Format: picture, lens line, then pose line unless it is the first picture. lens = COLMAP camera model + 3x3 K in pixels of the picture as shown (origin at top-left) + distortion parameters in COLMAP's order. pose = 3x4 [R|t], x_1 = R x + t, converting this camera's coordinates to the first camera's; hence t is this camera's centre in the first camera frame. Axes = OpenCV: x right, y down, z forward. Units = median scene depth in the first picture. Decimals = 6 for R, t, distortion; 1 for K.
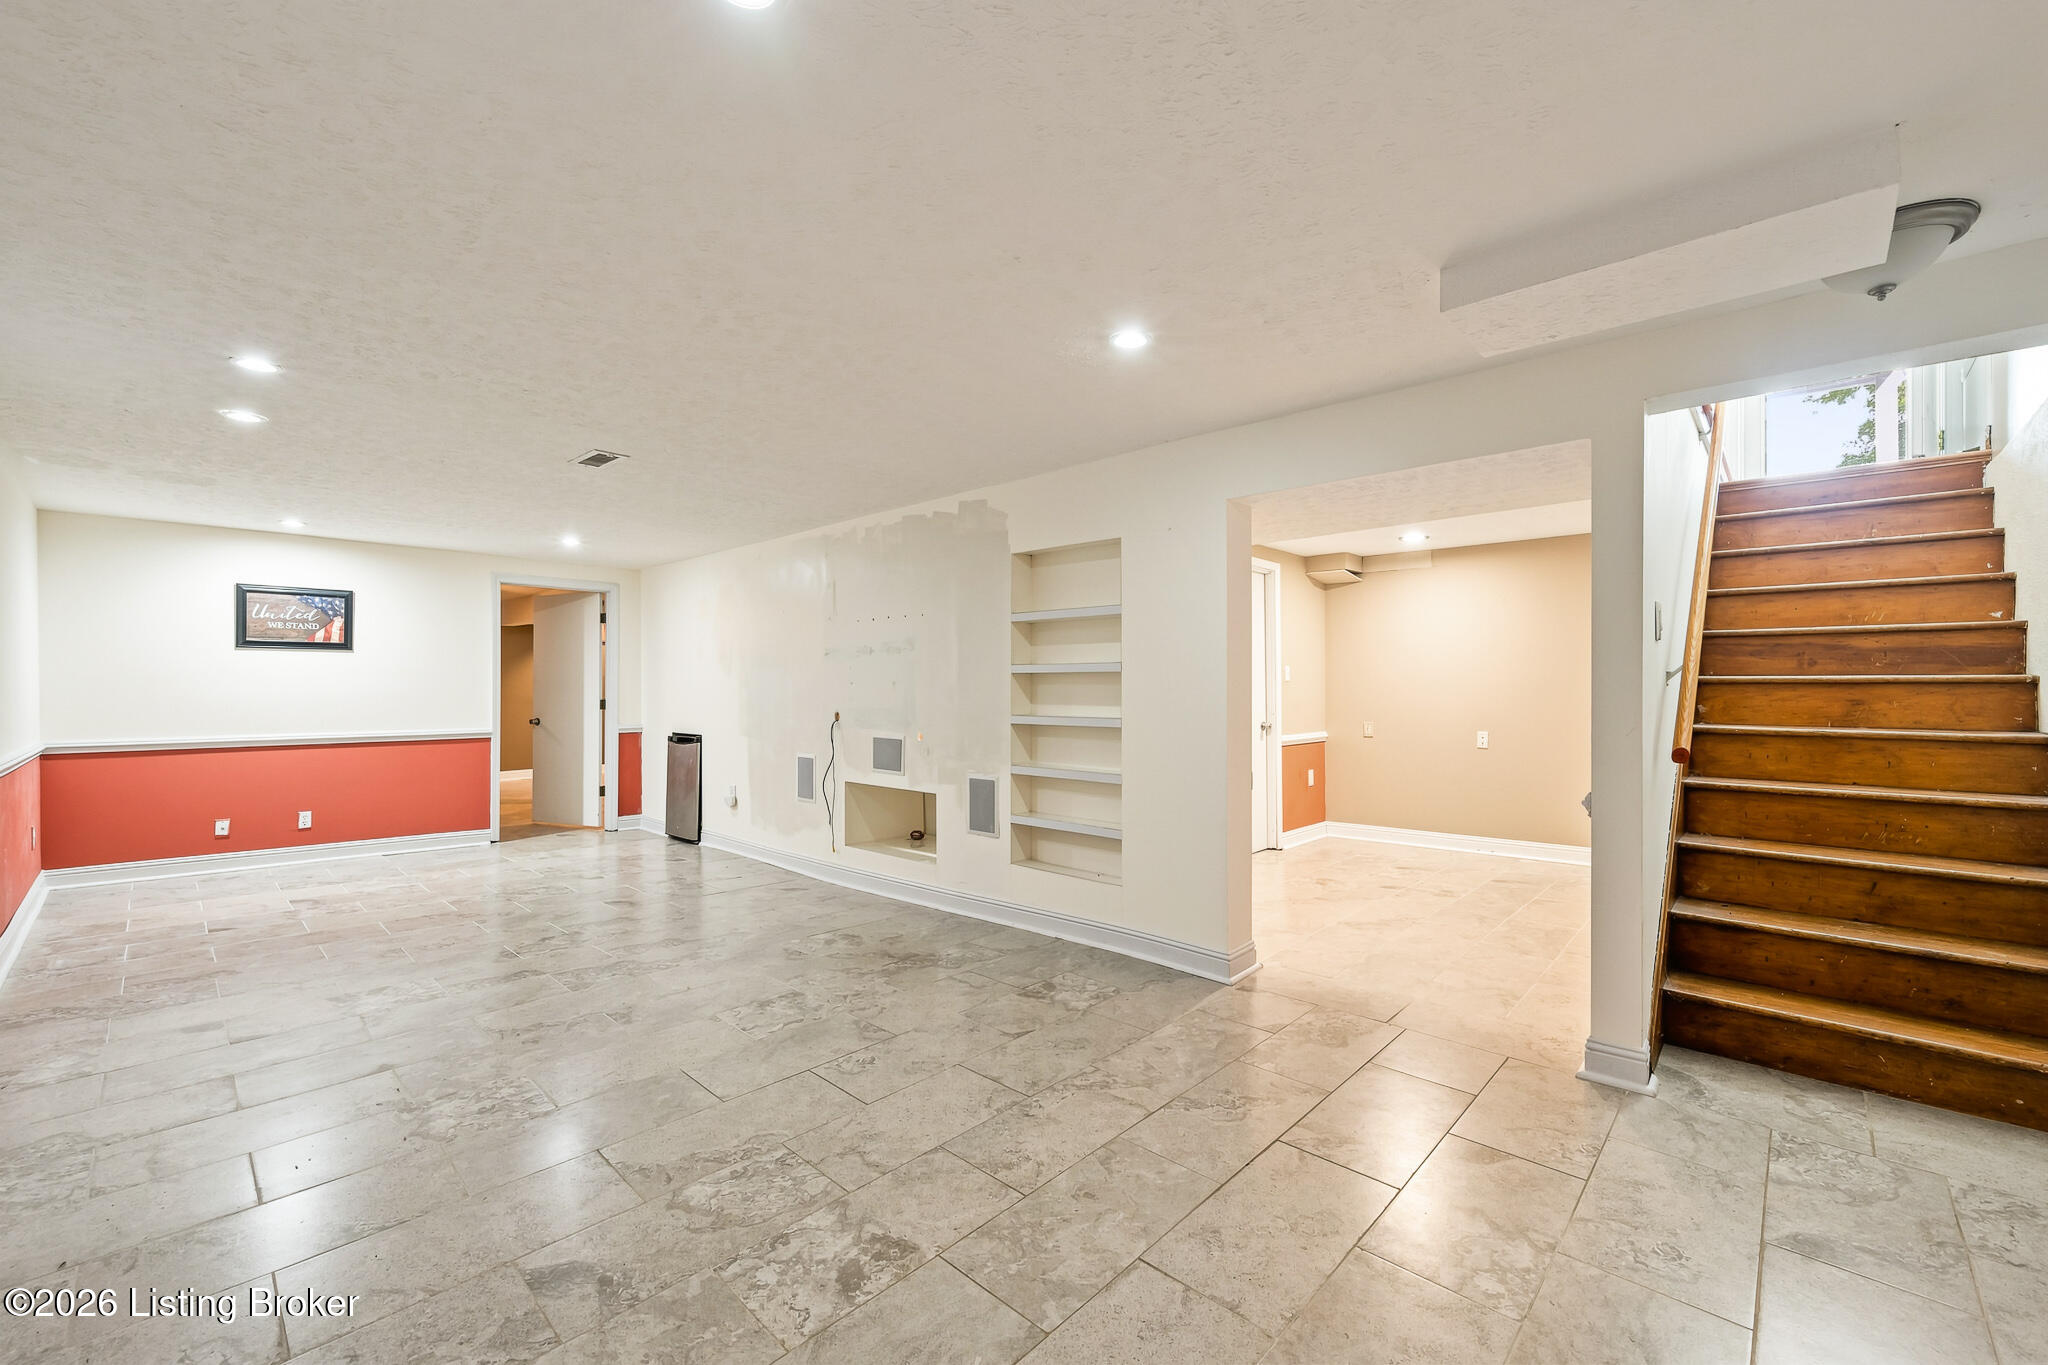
lens RADIAL K [[820.9, 0, 1024.0], [0, 820.9, 682.5], [0, 0, 1]] dist [-0.000617, -0.000128]
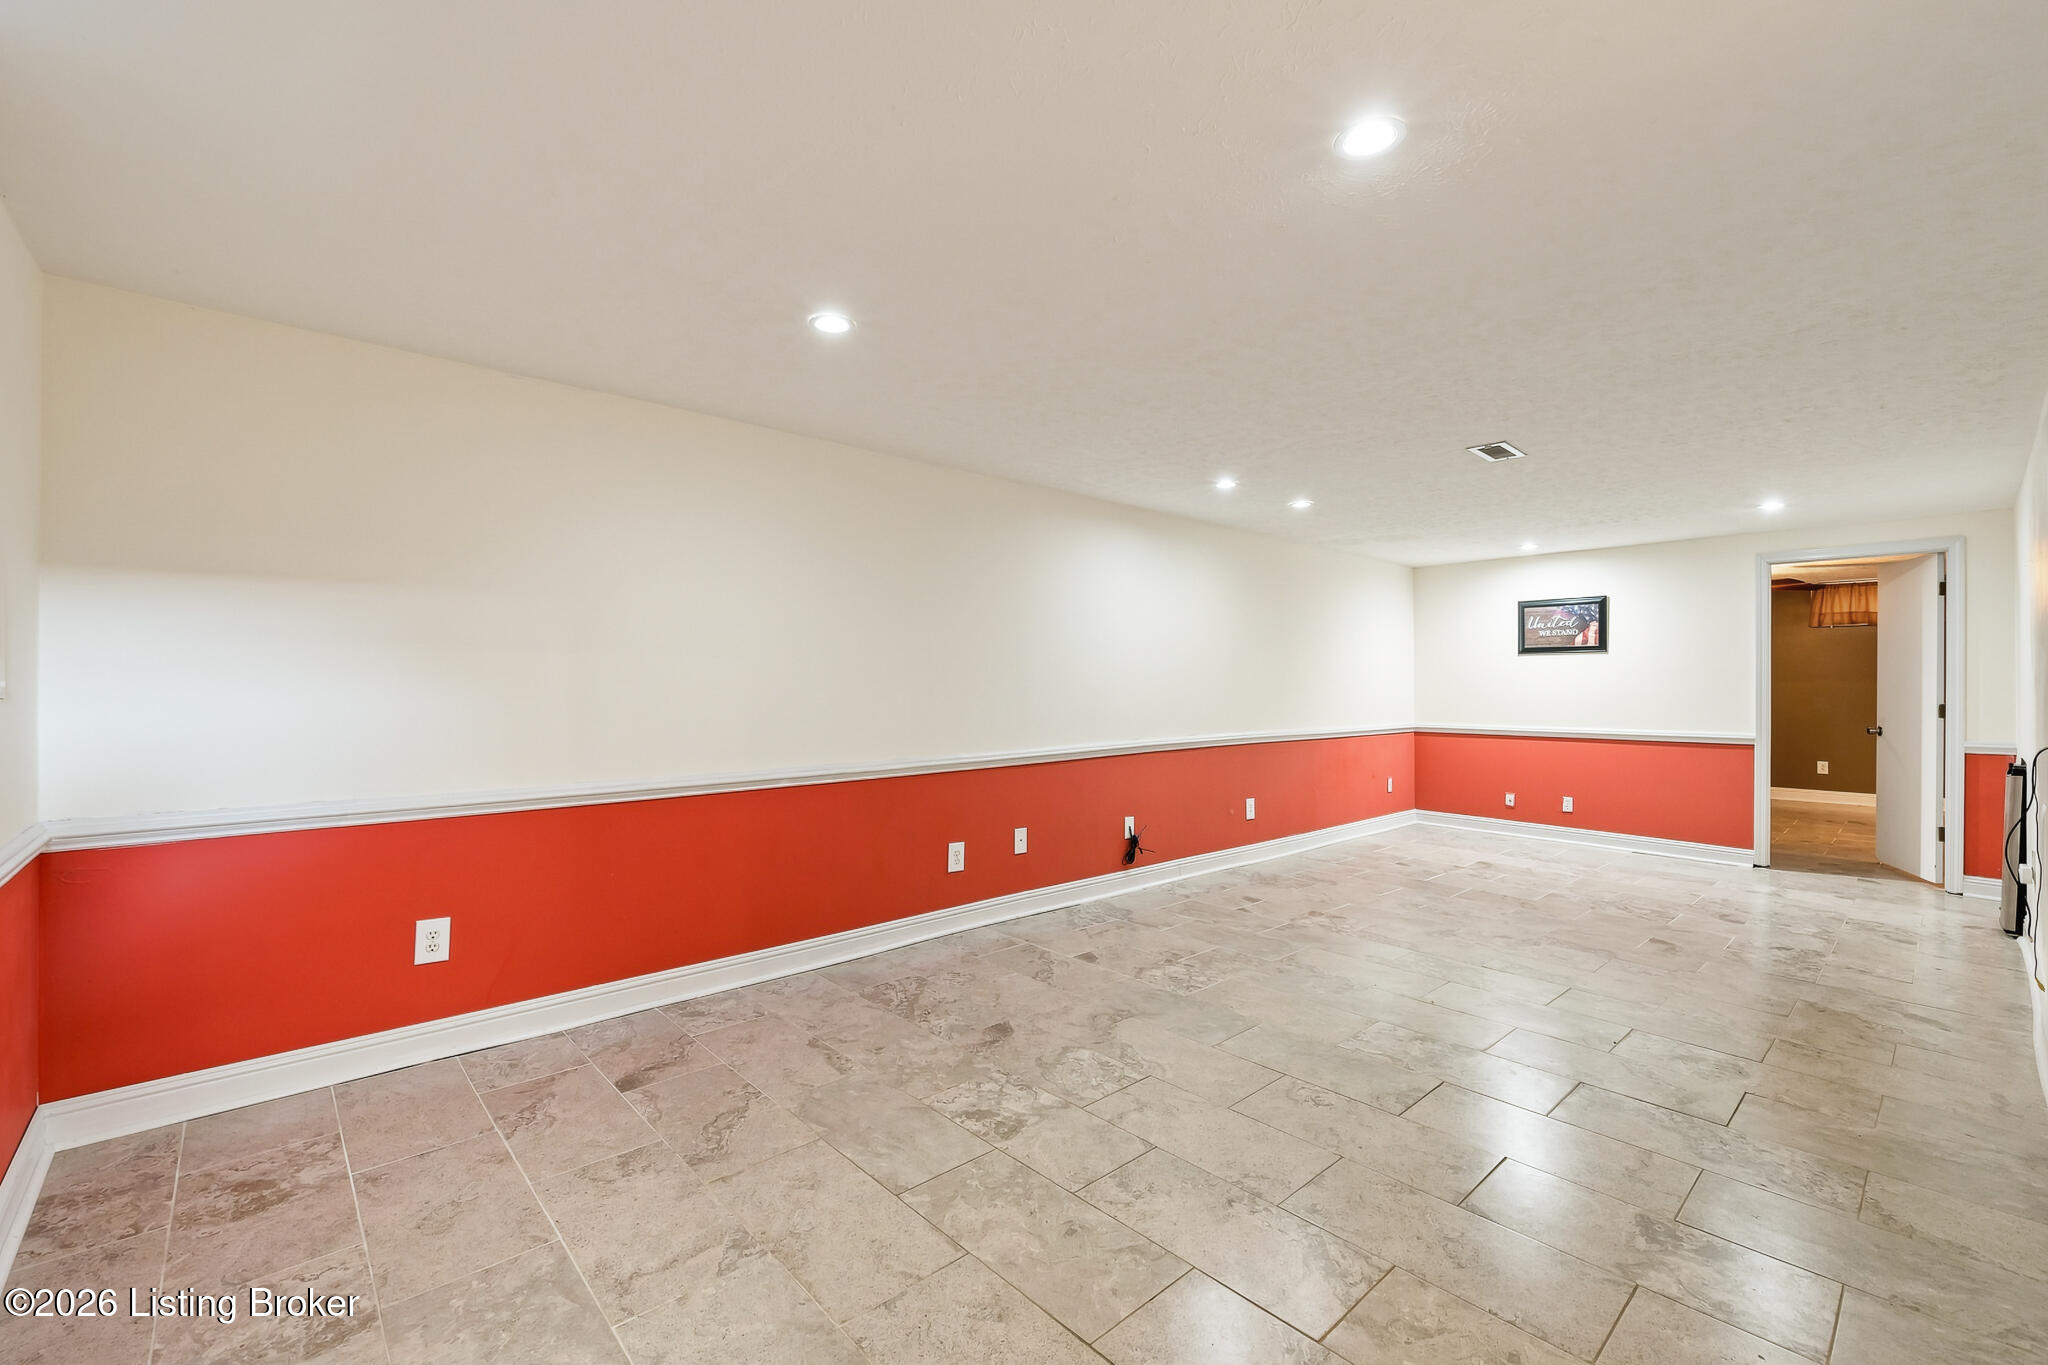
lens RADIAL K [[851.2, 0, 1017.9], [0, 851.2, 684.5], [0, 0, 1]] dist [-0.002617, -0.000161]
pose [[-0.071562, -0.002173, -0.997434, 0.358008], [0.005443, 0.999982, -0.002569, 0.001883], [0.997421, -0.005613, -0.071549, 0.345877]]
